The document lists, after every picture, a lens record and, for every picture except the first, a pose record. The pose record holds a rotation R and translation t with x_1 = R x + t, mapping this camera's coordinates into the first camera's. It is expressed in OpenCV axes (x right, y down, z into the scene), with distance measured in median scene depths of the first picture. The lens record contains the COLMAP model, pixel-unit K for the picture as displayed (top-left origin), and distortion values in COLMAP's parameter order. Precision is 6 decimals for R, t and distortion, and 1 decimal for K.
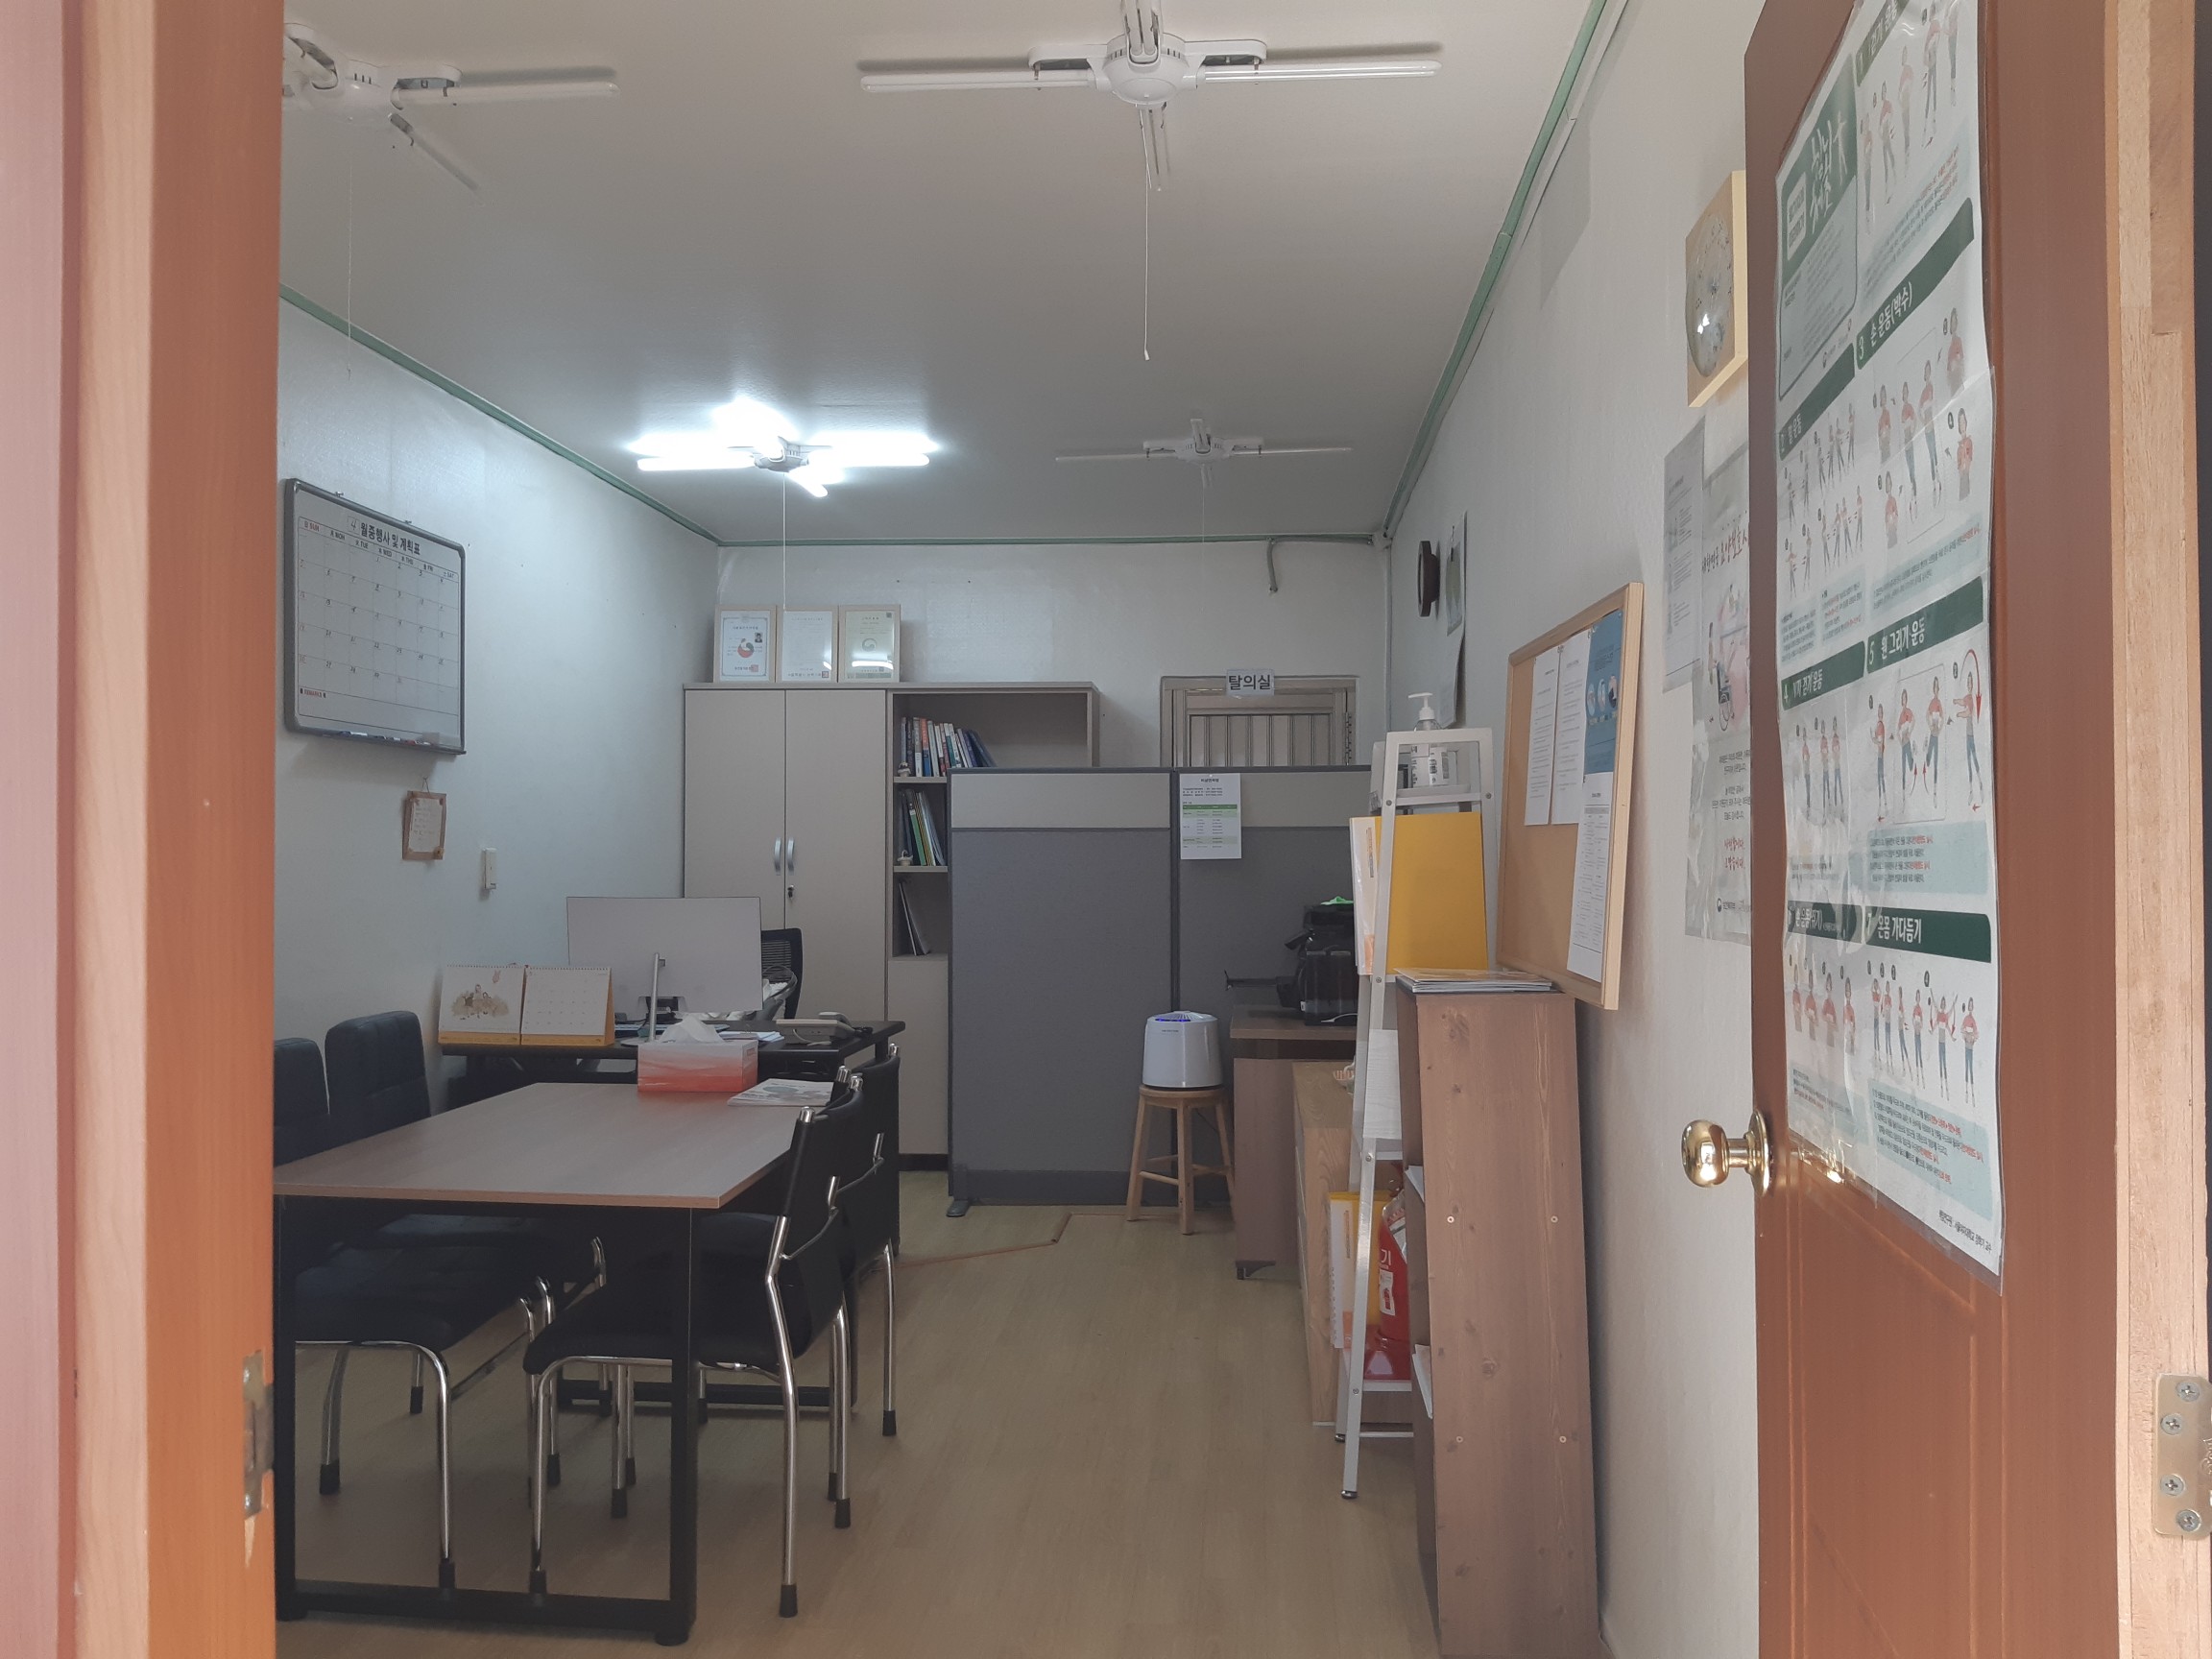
lens RADIAL K [[1611.1, 0, 1114.3], [0, 1611.1, 850.7], [0, 0, 1]] dist [0.101886, -0.228312]
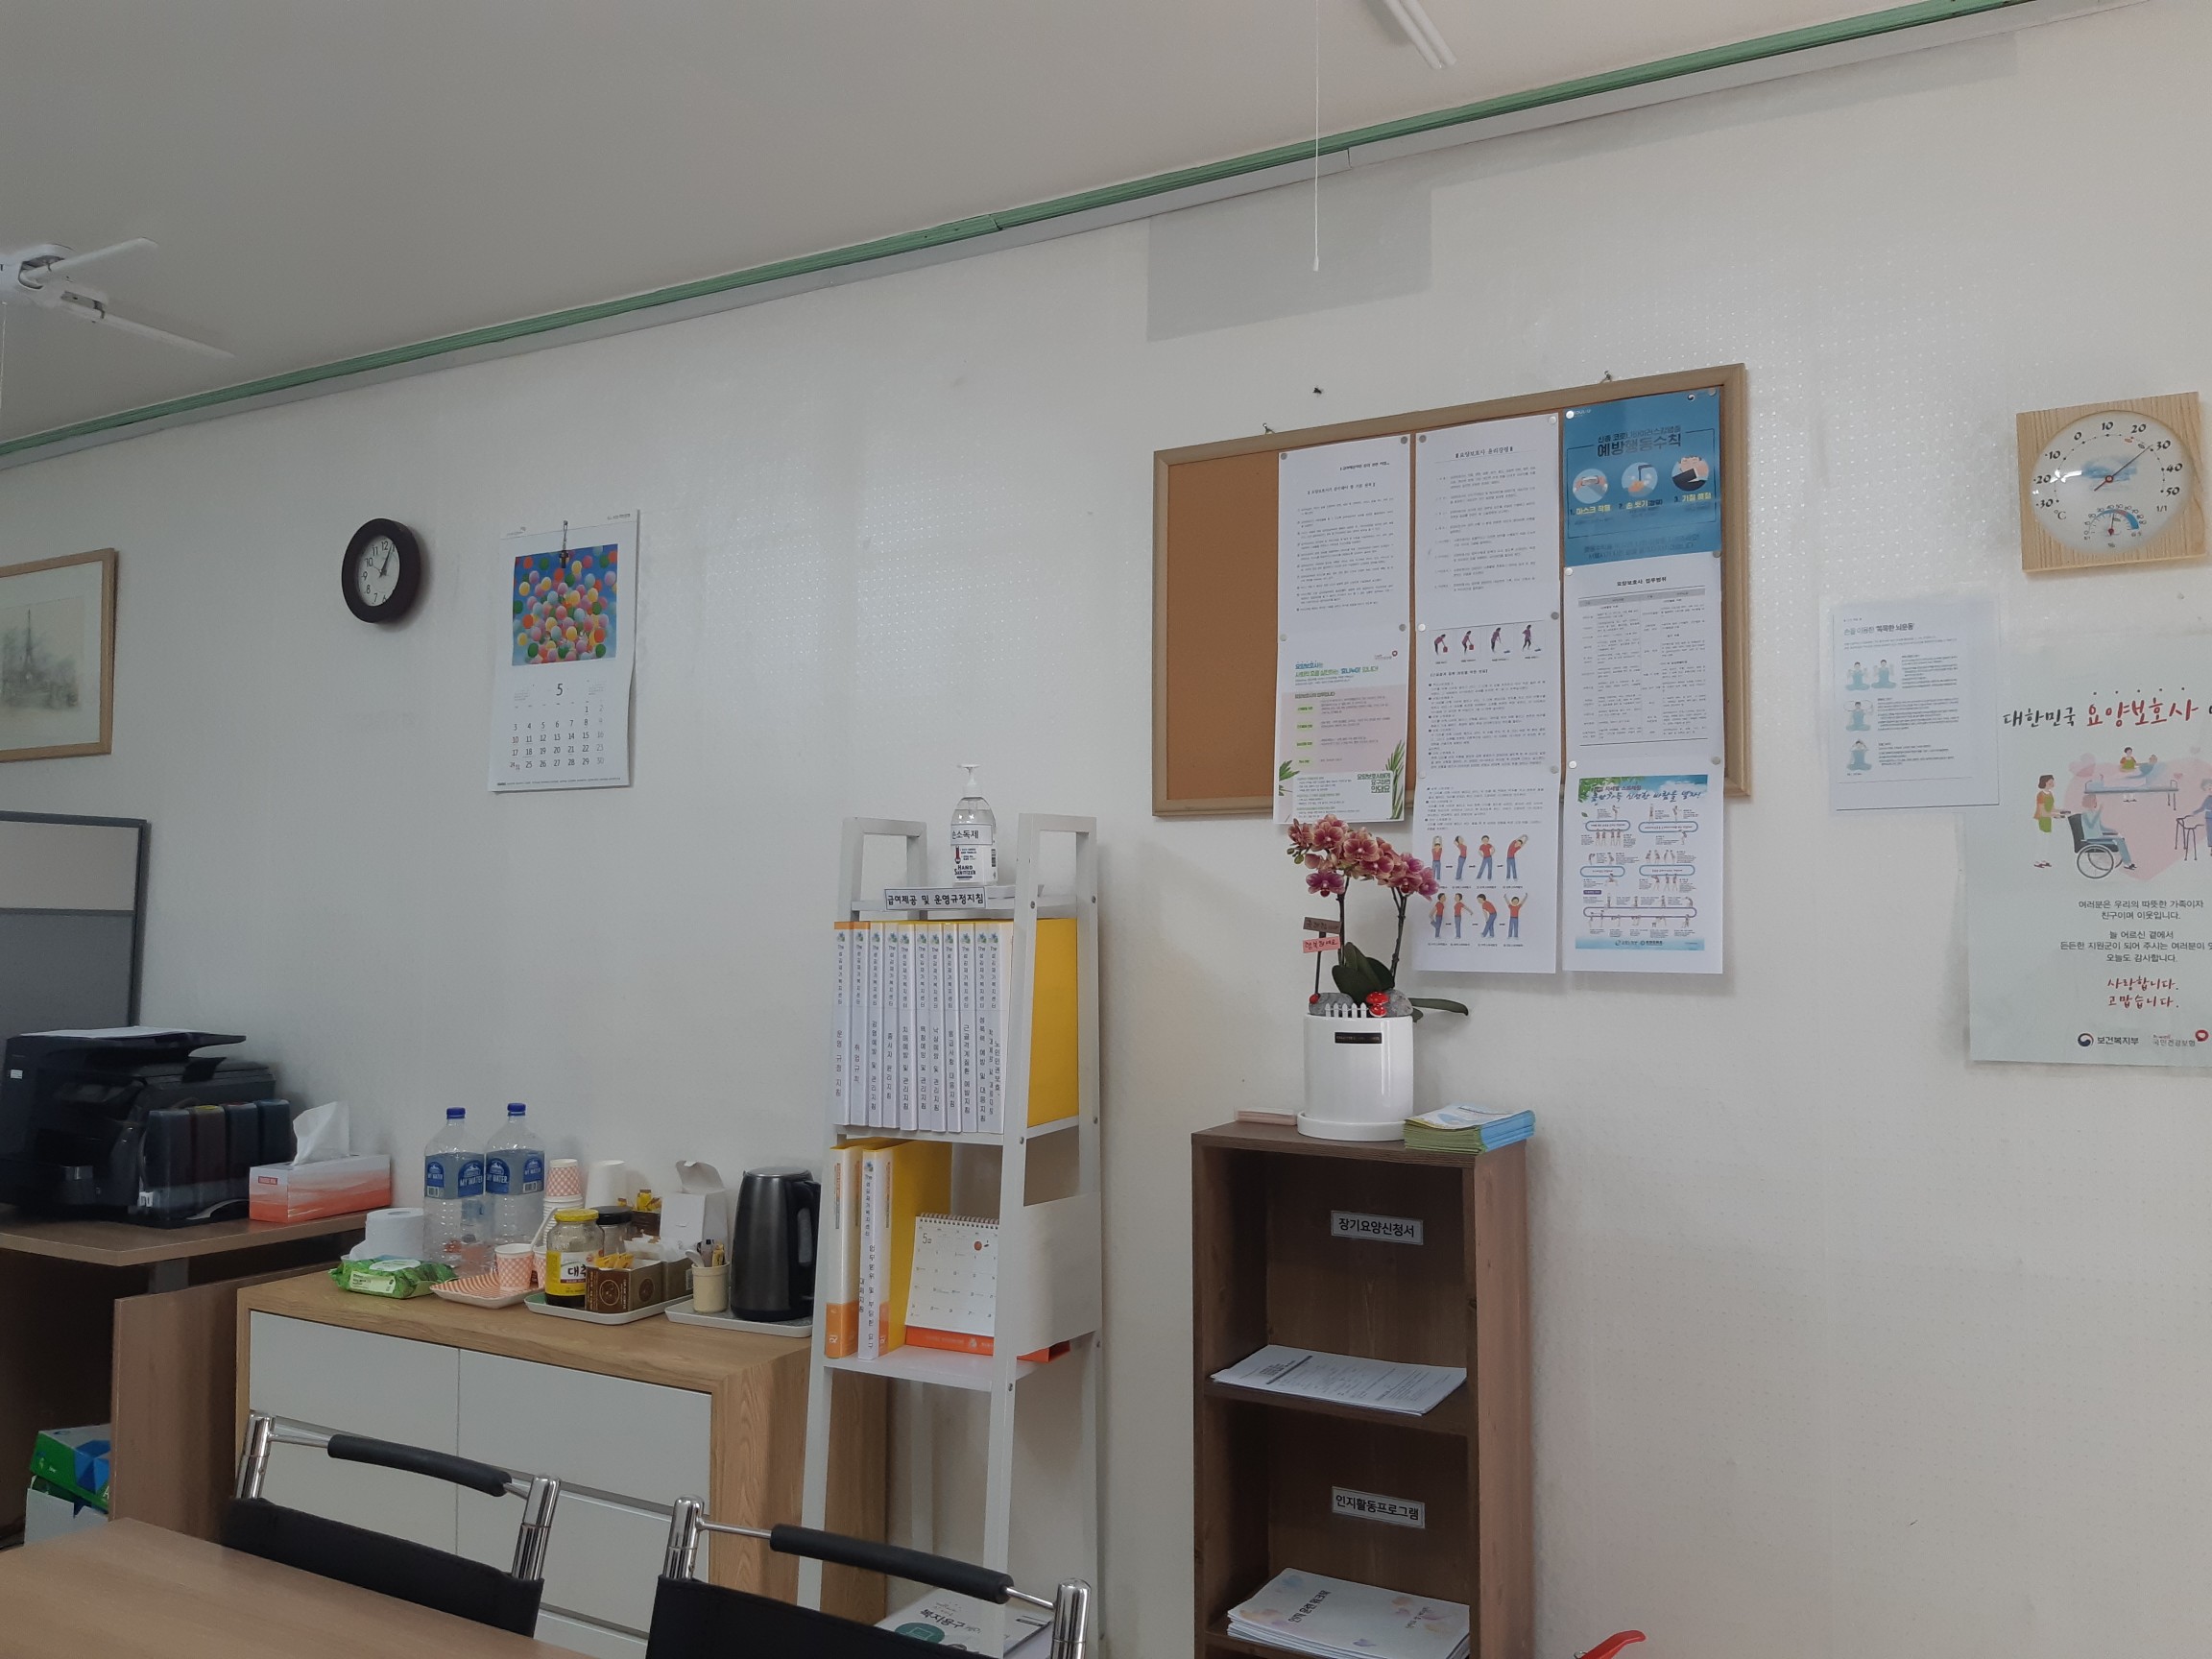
lens RADIAL K [[1664.2, 0, 1106.0], [0, 1664.2, 829.5], [0, 0, 1]] dist [0.015351, -0.050169]
pose [[0.428304, 0.068399, 0.901042, -0.247760], [-0.012503, 0.997484, -0.069777, -0.005427], [-0.903548, 0.018620, 0.428082, 0.298134]]
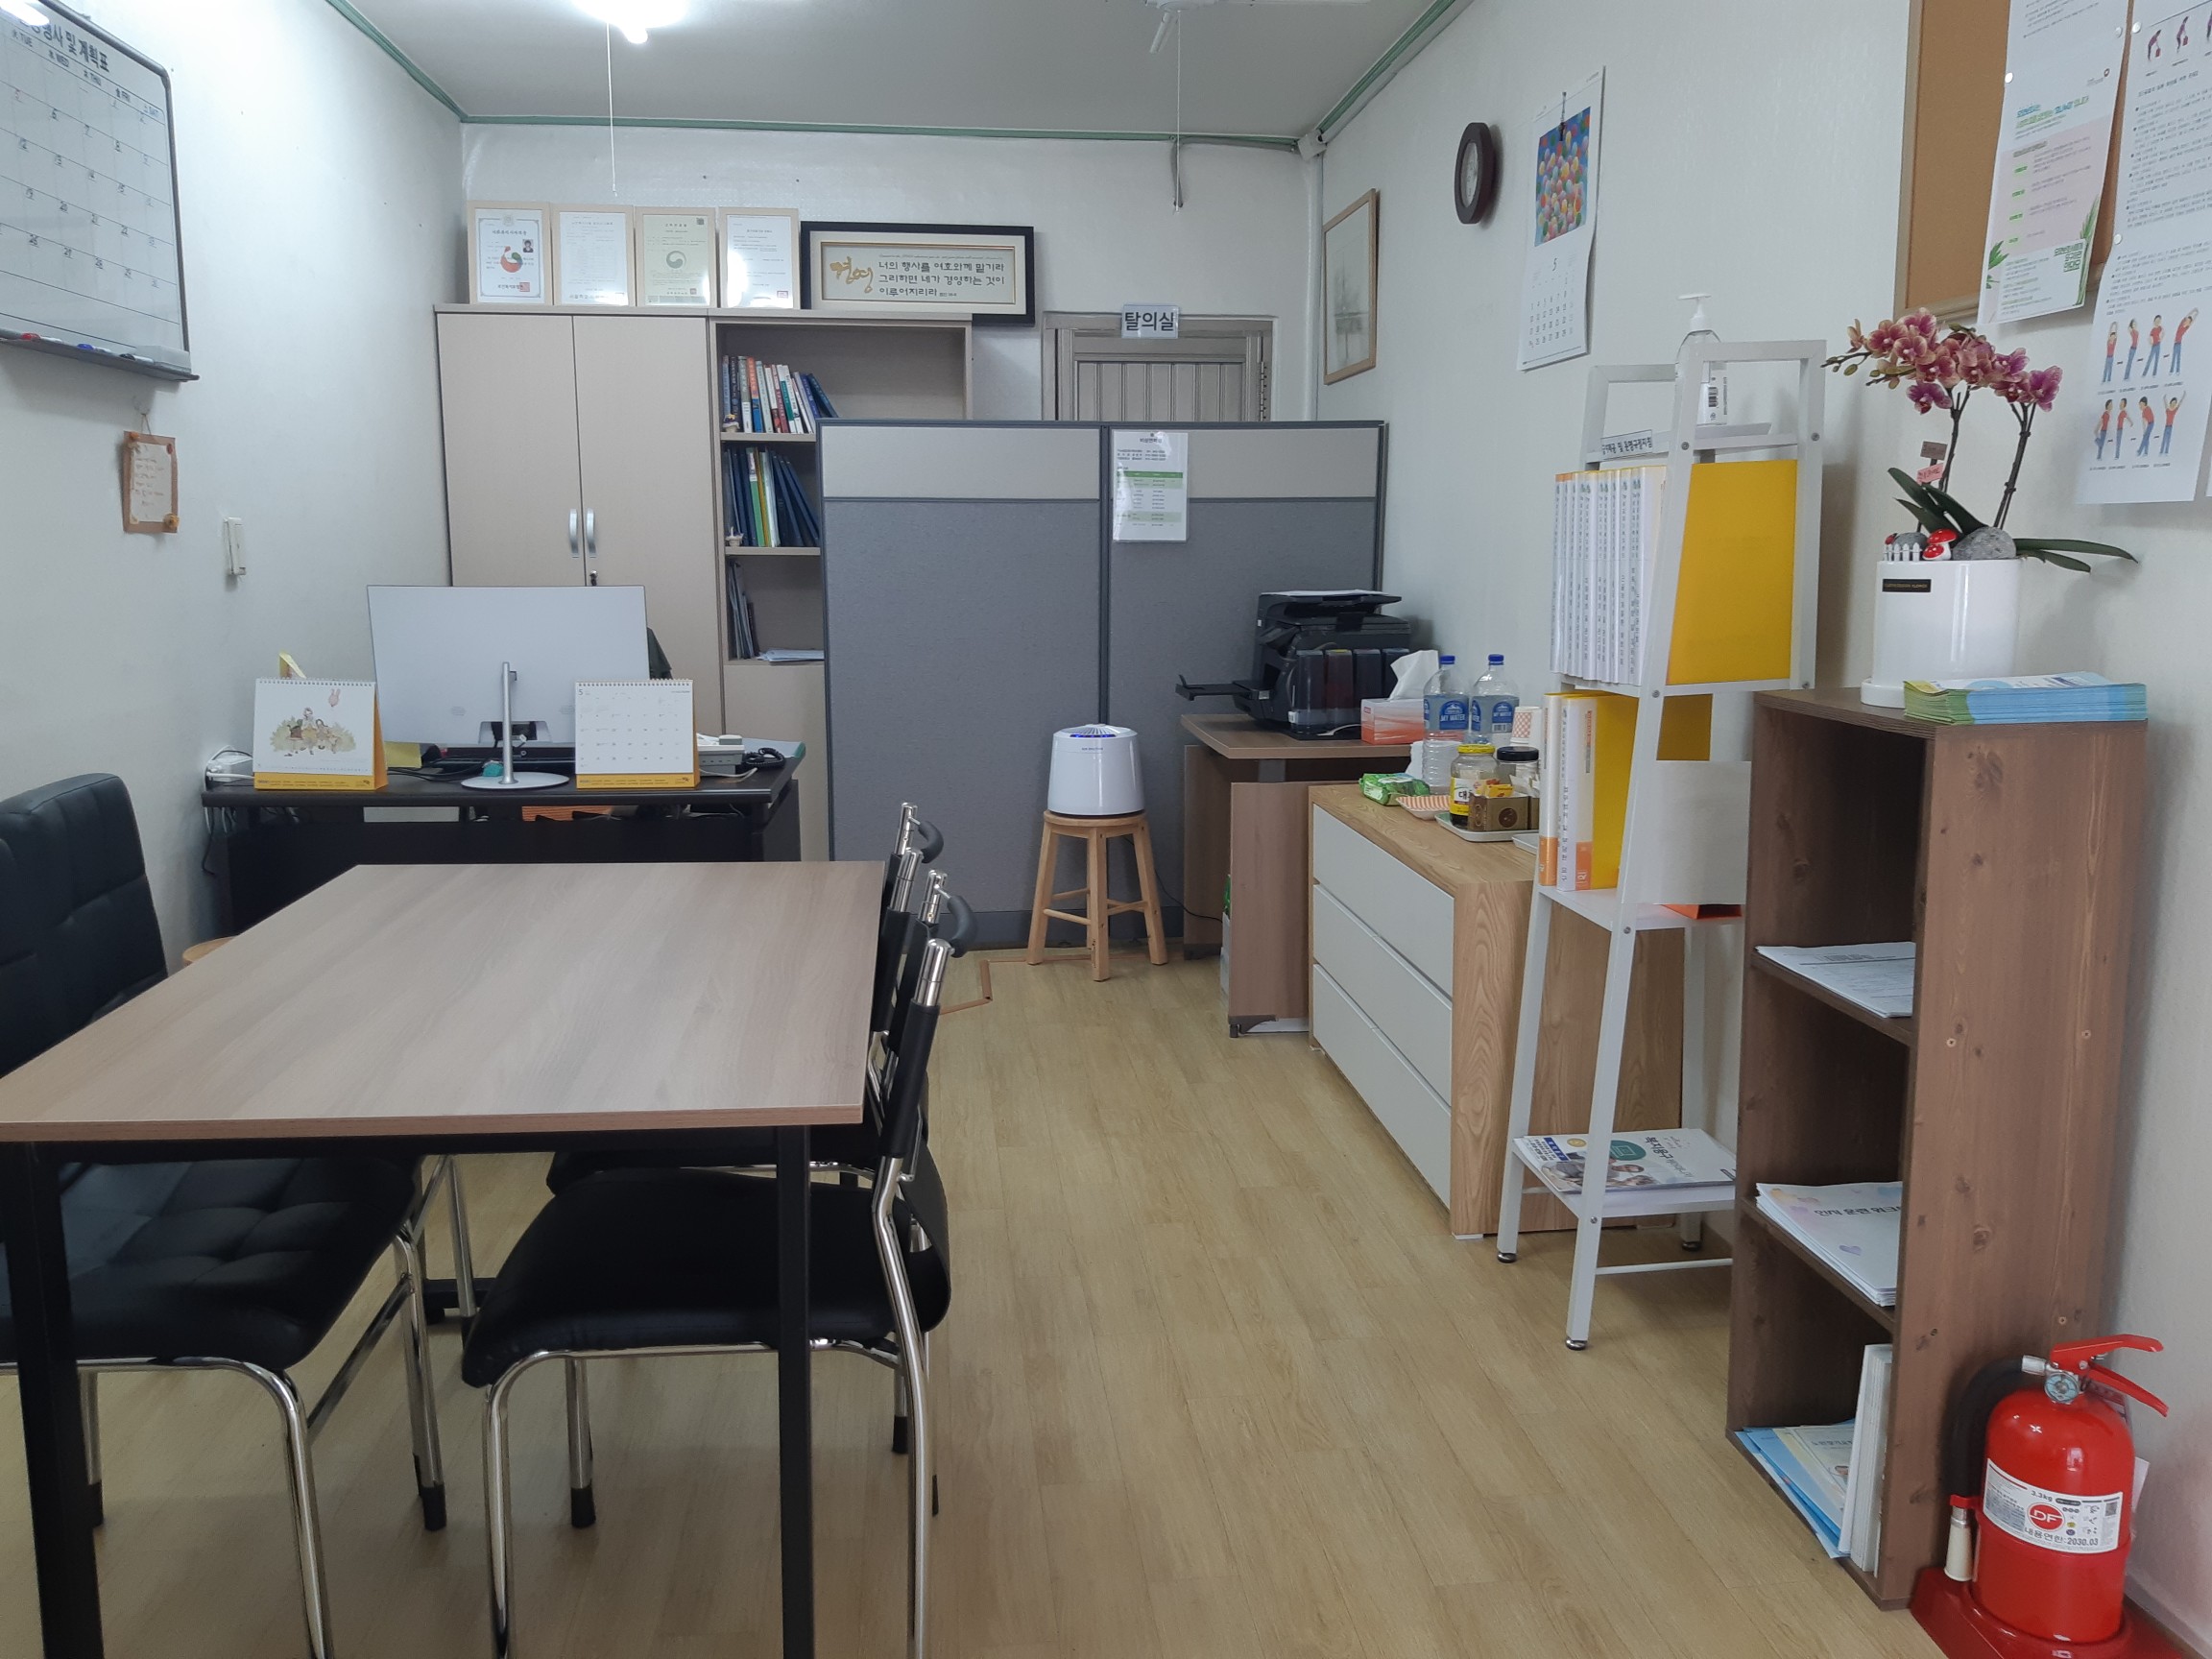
lens RADIAL K [[1664.2, 0, 1106.0], [0, 1664.2, 829.5], [0, 0, 1]] dist [0.015351, -0.050169]
pose [[0.983633, -0.029734, 0.177713, -0.101935], [-0.001423, 0.984977, 0.172679, 0.004835], [-0.180178, -0.170105, 0.968814, 0.142007]]
